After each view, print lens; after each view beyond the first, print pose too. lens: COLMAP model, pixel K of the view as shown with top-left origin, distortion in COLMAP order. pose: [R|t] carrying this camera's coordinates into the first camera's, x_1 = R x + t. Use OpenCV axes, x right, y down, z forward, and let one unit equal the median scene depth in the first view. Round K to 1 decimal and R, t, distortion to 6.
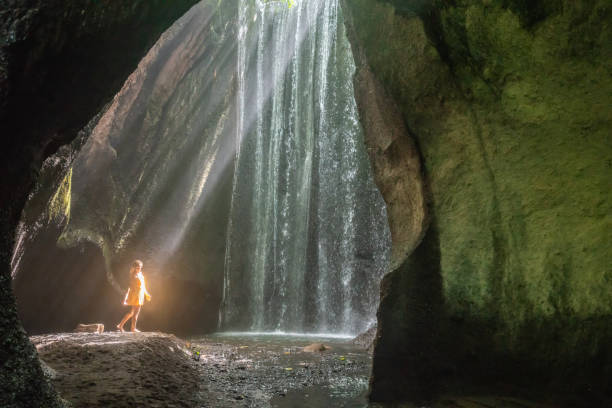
lens RADIAL K [[575.9, 0, 303.3], [0, 575.9, 207.1], [0, 0, 1]] dist [0.045548, 0.021727]
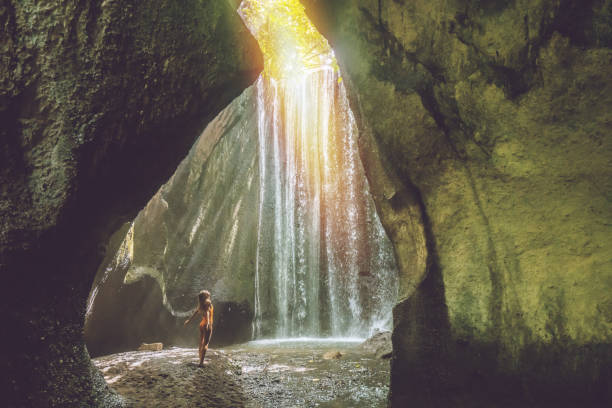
lens RADIAL K [[444.9, 0, 304.3], [0, 444.9, 207.0], [0, 0, 1]] dist [0.010654, 0.004678]
pose [[0.998778, -0.047838, -0.012407, -0.030114], [0.047067, 0.997299, -0.056387, -0.043783], [0.015071, 0.055734, 0.998332, 0.075268]]
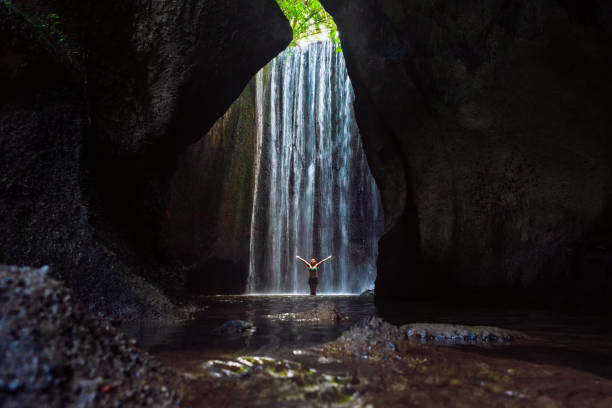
lens RADIAL K [[465.1, 0, 307.4], [0, 465.1, 204.2], [0, 0, 1]] dist [-0.056858, 0.005253]
pose [[0.999777, -0.015799, 0.014004, -0.065773], [0.015985, 0.999785, -0.013215, 0.052511], [-0.013792, 0.013436, 0.999815, -0.191153]]
